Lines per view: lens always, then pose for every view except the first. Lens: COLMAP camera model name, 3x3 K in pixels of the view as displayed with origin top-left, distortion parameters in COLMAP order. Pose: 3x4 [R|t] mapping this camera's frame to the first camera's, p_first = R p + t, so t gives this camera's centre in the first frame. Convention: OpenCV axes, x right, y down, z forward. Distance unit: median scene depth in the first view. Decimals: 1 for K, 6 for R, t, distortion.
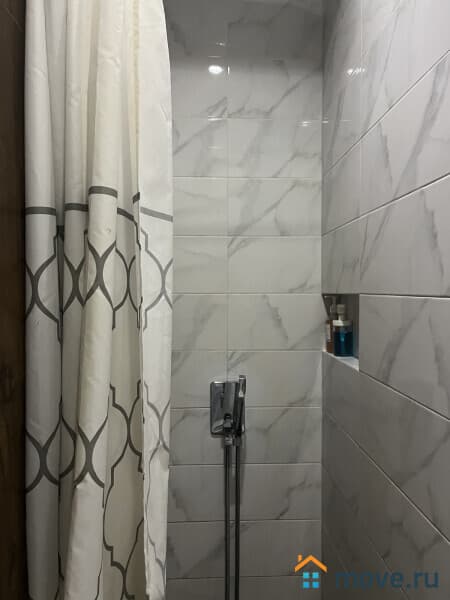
lens RADIAL K [[466.0, 0, 225.0], [0, 466.0, 300.0], [0, 0, 1]] dist [0.053396, -0.072265]
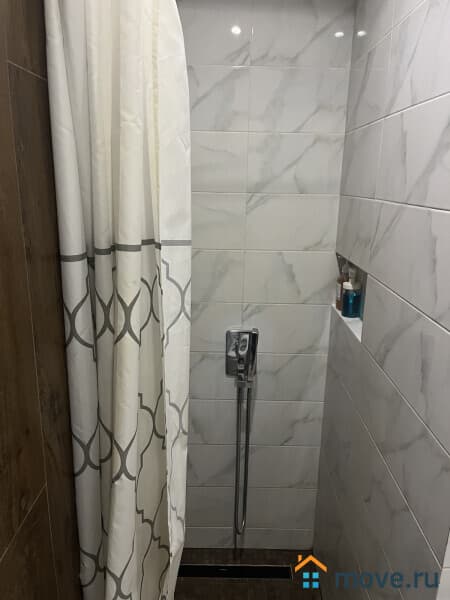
lens RADIAL K [[466.0, 0, 225.0], [0, 466.0, 300.0], [0, 0, 1]] dist [0.053396, -0.072265]
pose [[0.998714, 0.030592, -0.040426, 0.009716], [-0.020190, 0.971456, 0.236360, -0.193383], [0.046503, -0.235240, 0.970824, -0.052812]]
